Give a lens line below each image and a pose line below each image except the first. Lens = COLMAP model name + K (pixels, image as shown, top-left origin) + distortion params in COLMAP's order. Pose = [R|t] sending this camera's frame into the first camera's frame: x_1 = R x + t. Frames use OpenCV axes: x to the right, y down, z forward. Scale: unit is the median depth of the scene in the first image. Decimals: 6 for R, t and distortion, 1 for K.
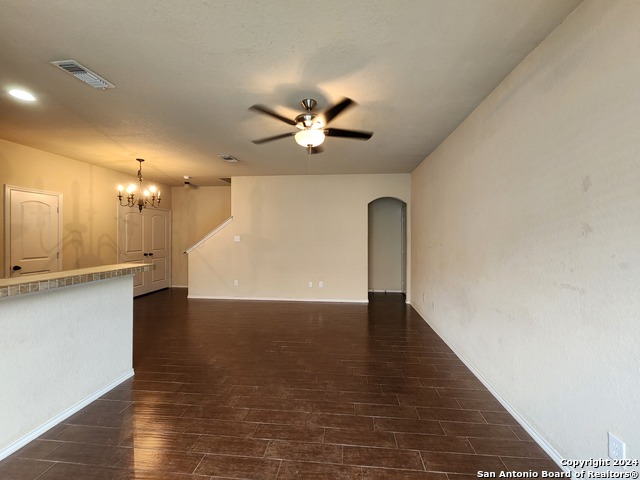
lens RADIAL K [[261.0, 0, 325.3], [0, 261.0, 236.2], [0, 0, 1]] dist [0.002701, -0.002529]
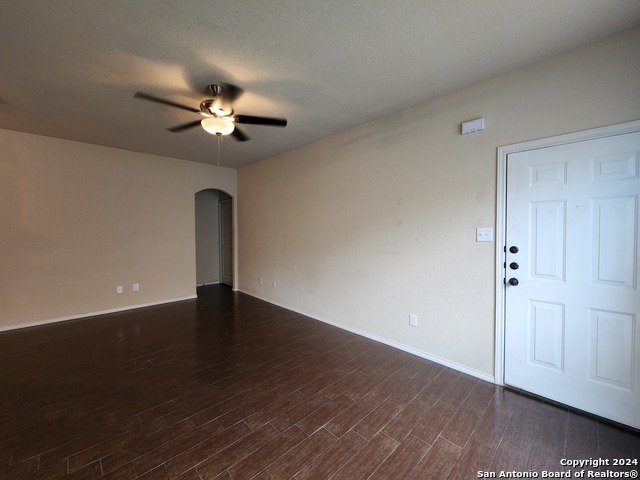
lens RADIAL K [[261.0, 0, 324.6], [0, 261.0, 236.8], [0, 0, 1]] dist [0.002701, -0.002529]
pose [[0.646944, -0.024779, 0.762135, -0.328175], [0.002729, 0.999541, 0.030181, 0.005187], [-0.762532, -0.017446, 0.646715, 0.034669]]
